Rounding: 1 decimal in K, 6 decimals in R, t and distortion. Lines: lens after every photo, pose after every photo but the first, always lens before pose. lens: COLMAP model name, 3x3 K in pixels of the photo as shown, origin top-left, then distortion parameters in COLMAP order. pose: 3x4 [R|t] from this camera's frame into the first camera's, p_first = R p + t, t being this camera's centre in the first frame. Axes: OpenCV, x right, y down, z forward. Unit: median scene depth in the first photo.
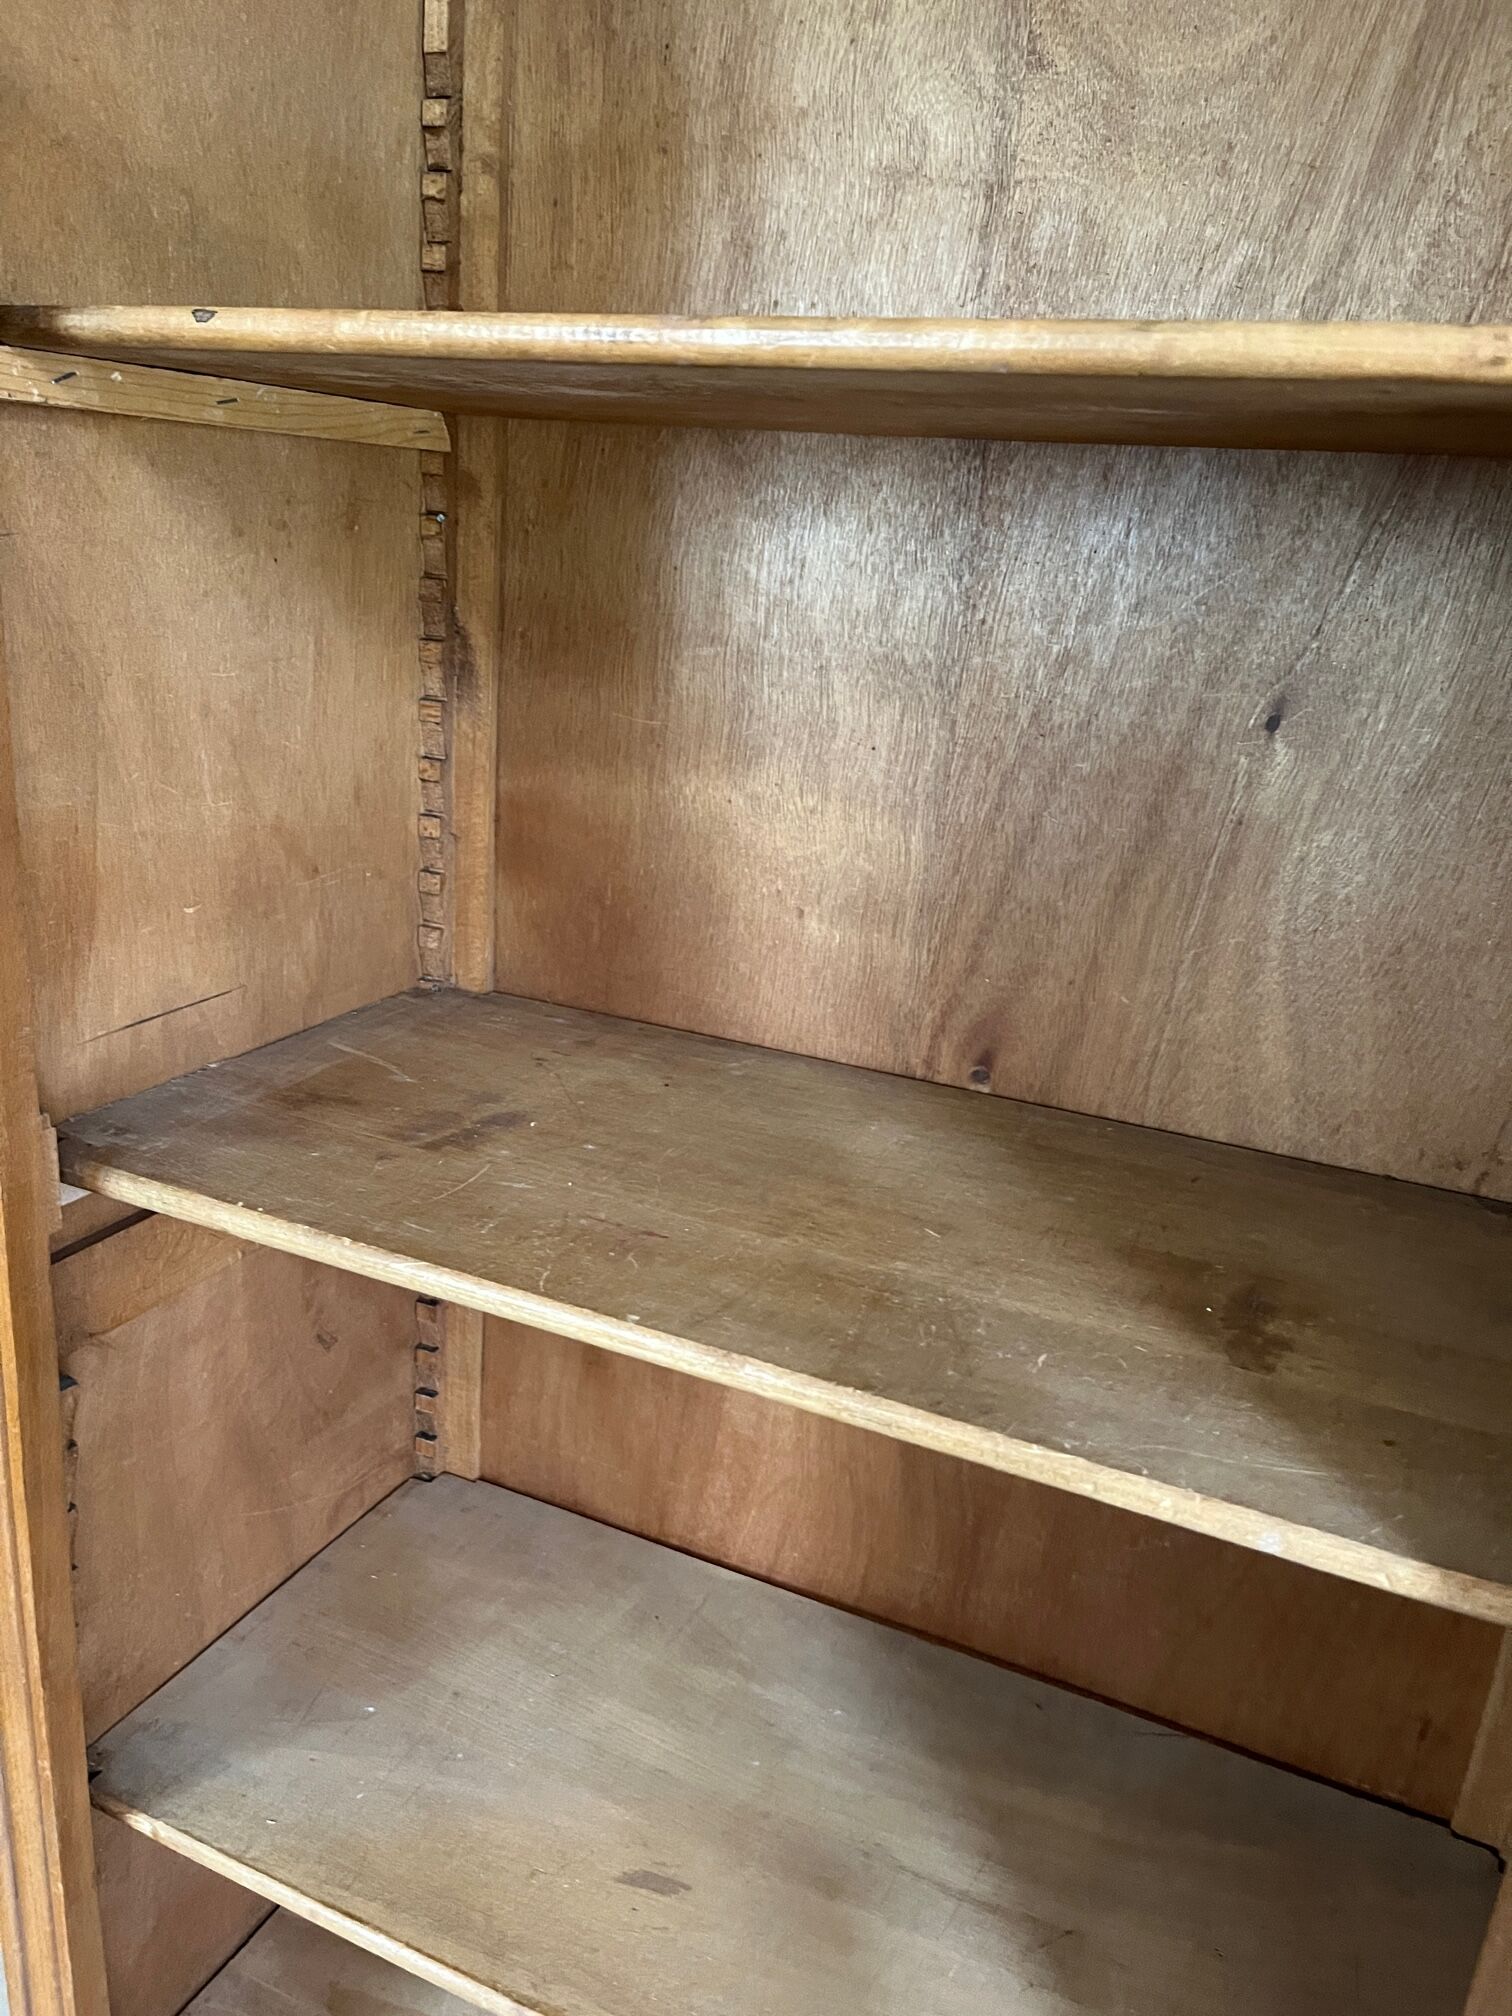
lens RADIAL K [[1529.9, 0, 736.8], [0, 1529.9, 1013.5], [0, 0, 1]] dist [0.058037, -0.097359]
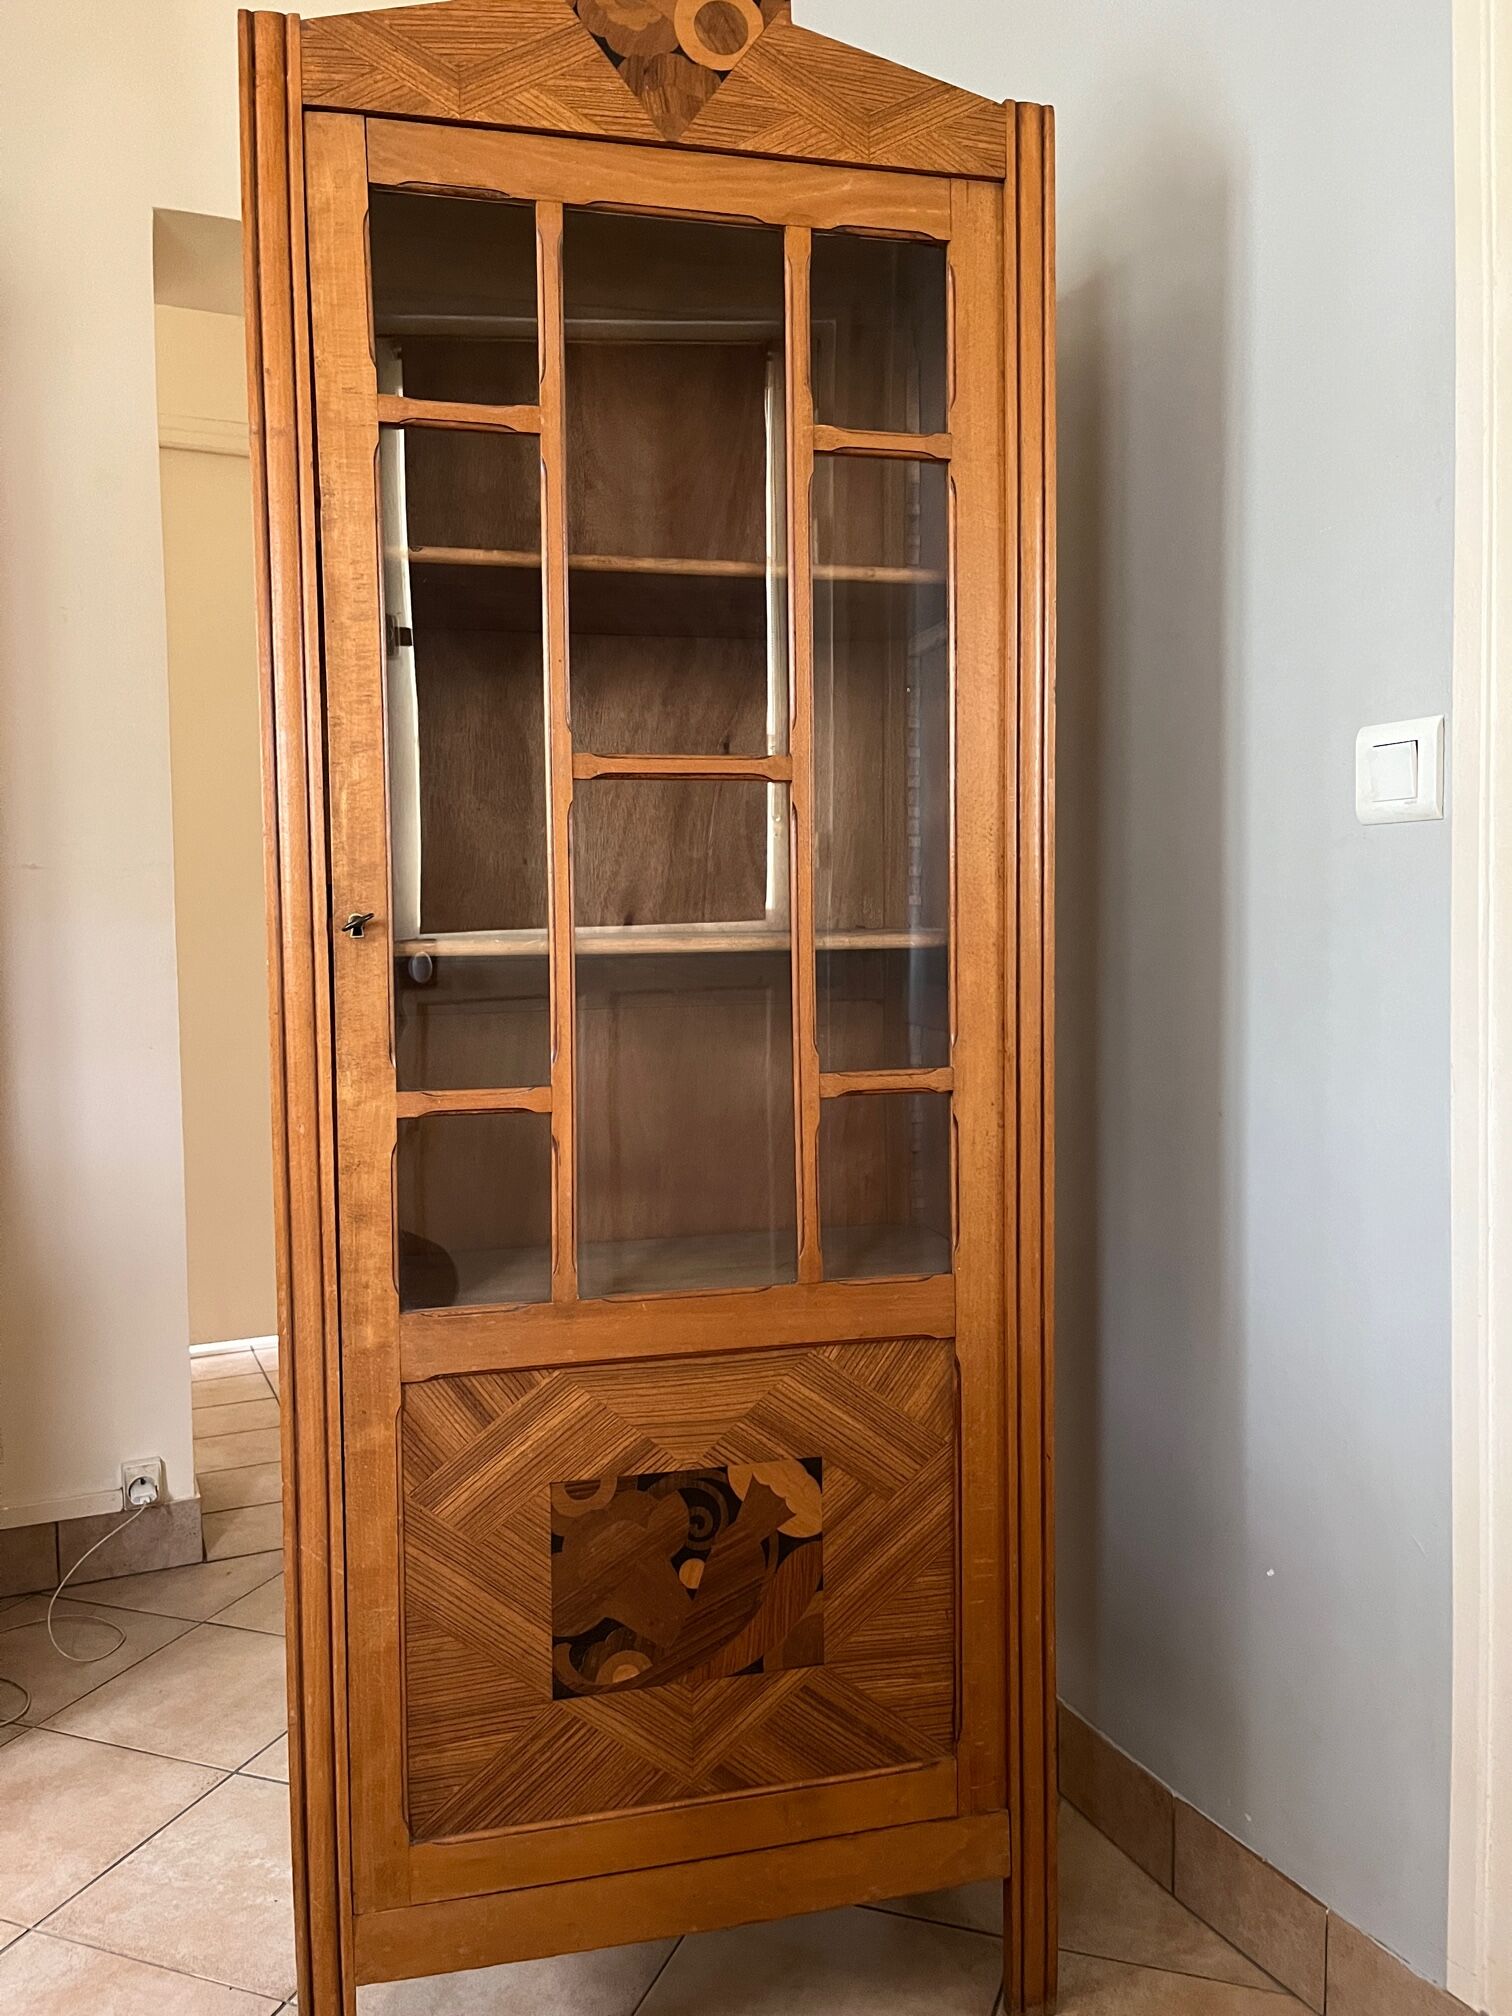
lens RADIAL K [[1529.9, 0, 764.0], [0, 1529.9, 994.6], [0, 0, 1]] dist [0.058037, -0.097359]
pose [[0.773002, -0.110175, 0.624764, -1.037311], [0.254289, 0.956040, -0.146030, 0.496453], [-0.581210, 0.271752, 0.767037, -0.693470]]
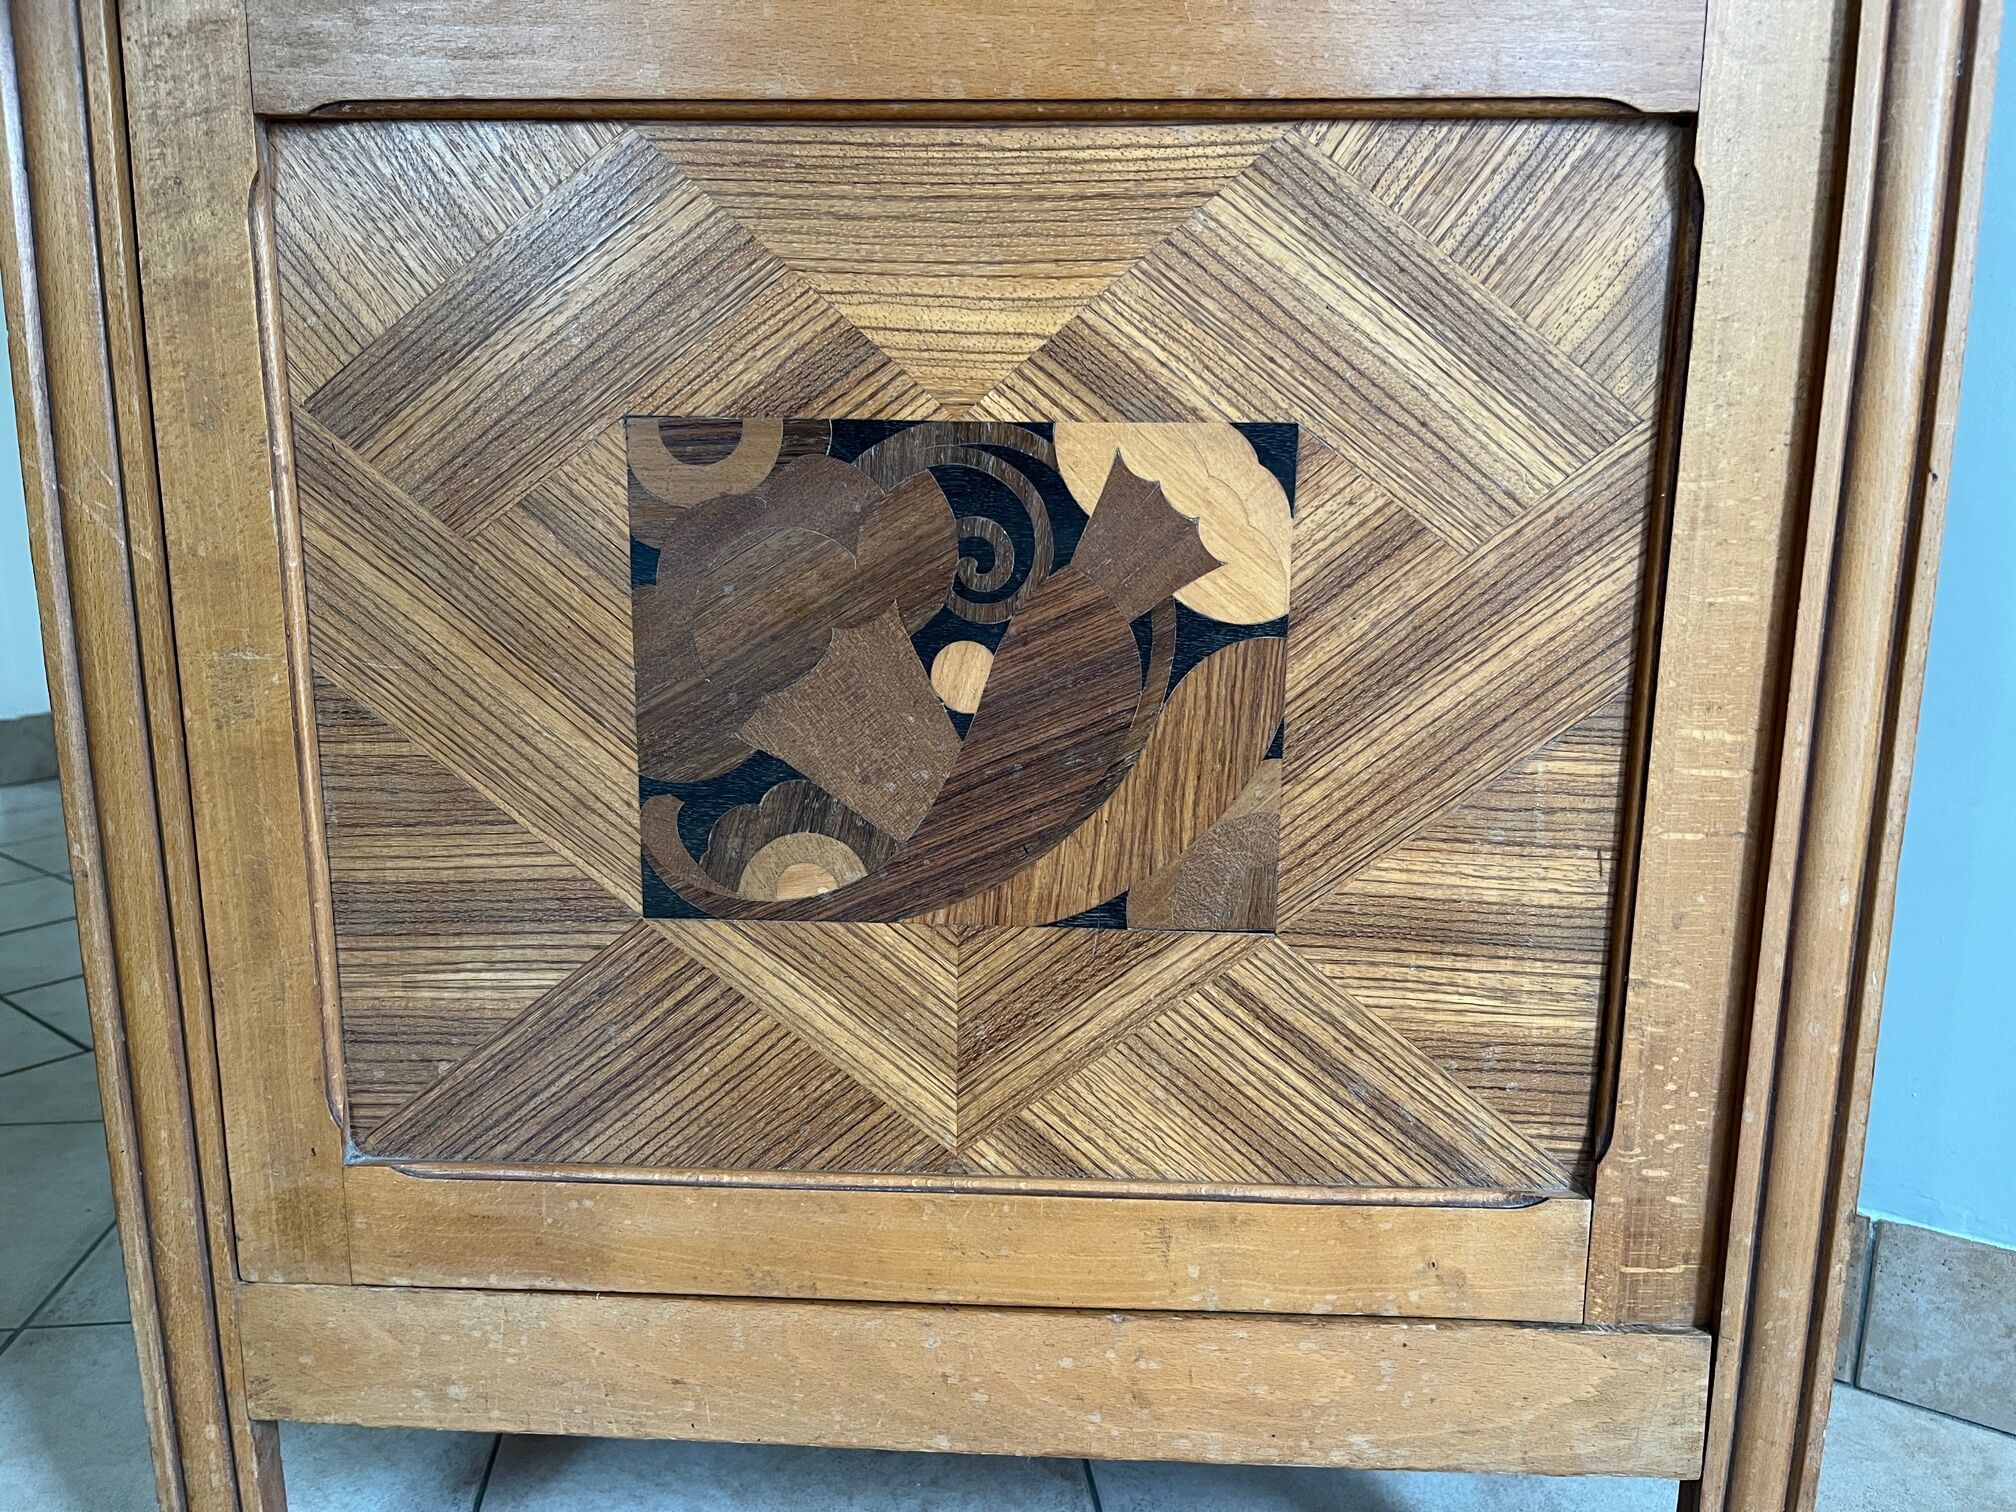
lens RADIAL K [[1529.9, 0, 1007.0], [0, 1529.9, 764.8], [0, 0, 1]] dist [0.058037, -0.097359]
pose [[0.925894, -0.137825, 0.351745, -0.319165], [0.168097, 0.984129, -0.056867, 0.940190], [-0.338324, 0.111780, 0.934367, 0.191088]]
